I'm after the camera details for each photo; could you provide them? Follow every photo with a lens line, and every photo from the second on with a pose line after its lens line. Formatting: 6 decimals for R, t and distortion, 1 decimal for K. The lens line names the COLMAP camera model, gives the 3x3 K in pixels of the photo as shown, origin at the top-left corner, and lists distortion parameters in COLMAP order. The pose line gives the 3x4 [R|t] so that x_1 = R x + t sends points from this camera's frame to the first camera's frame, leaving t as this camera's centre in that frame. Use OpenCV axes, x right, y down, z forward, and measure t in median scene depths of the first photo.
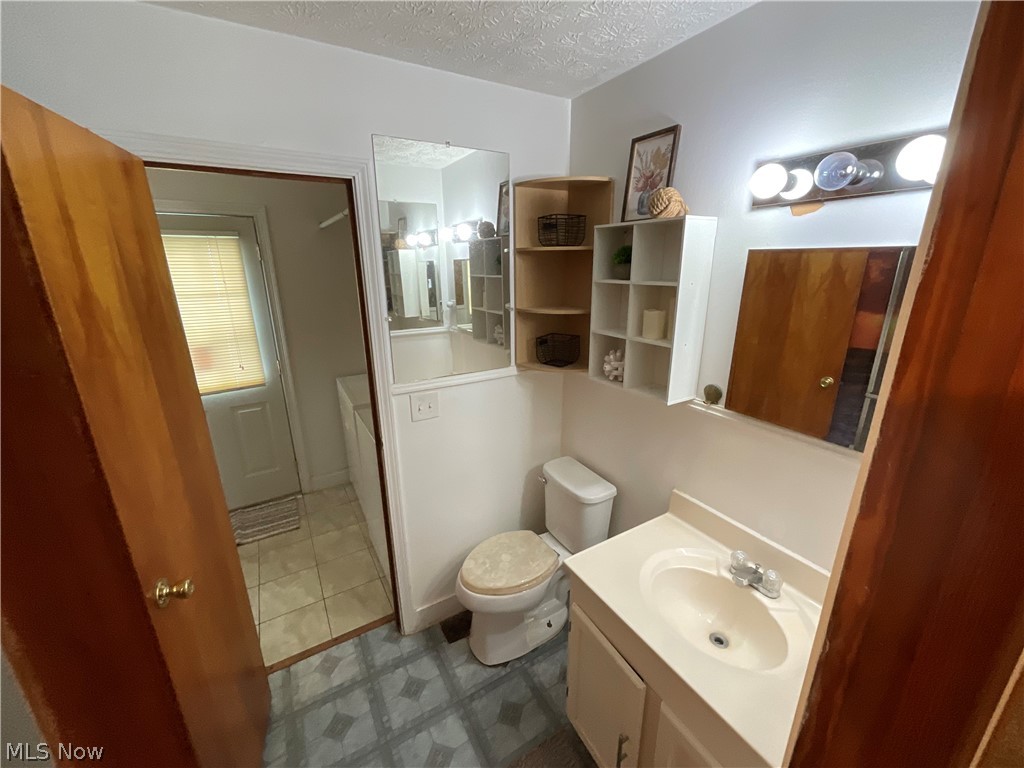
lens RADIAL K [[413.5, 0, 514.8], [0, 413.5, 383.7], [0, 0, 1]] dist [0.000452, -0.000636]
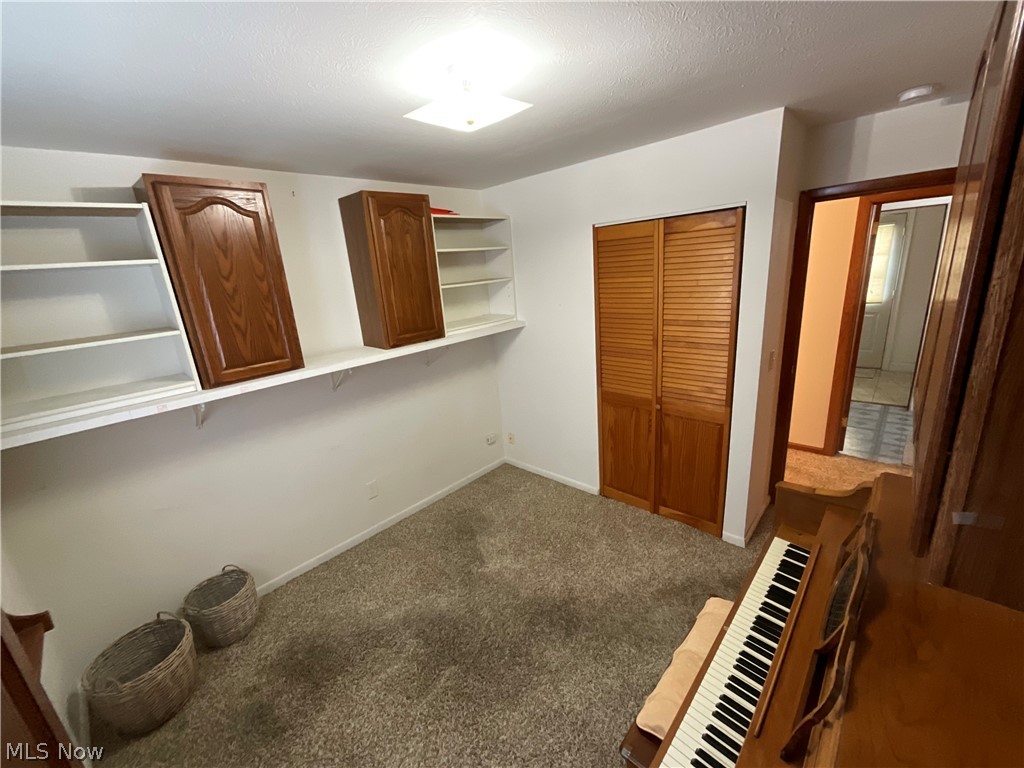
lens RADIAL K [[413.5, 0, 509.9], [0, 413.5, 385.6], [0, 0, 1]] dist [0.000452, -0.000636]
pose [[0.272212, 0.252375, -0.928551, 1.163092], [-0.208552, 0.957528, 0.199112, 0.502187], [0.939365, 0.139450, 0.313284, -1.687131]]
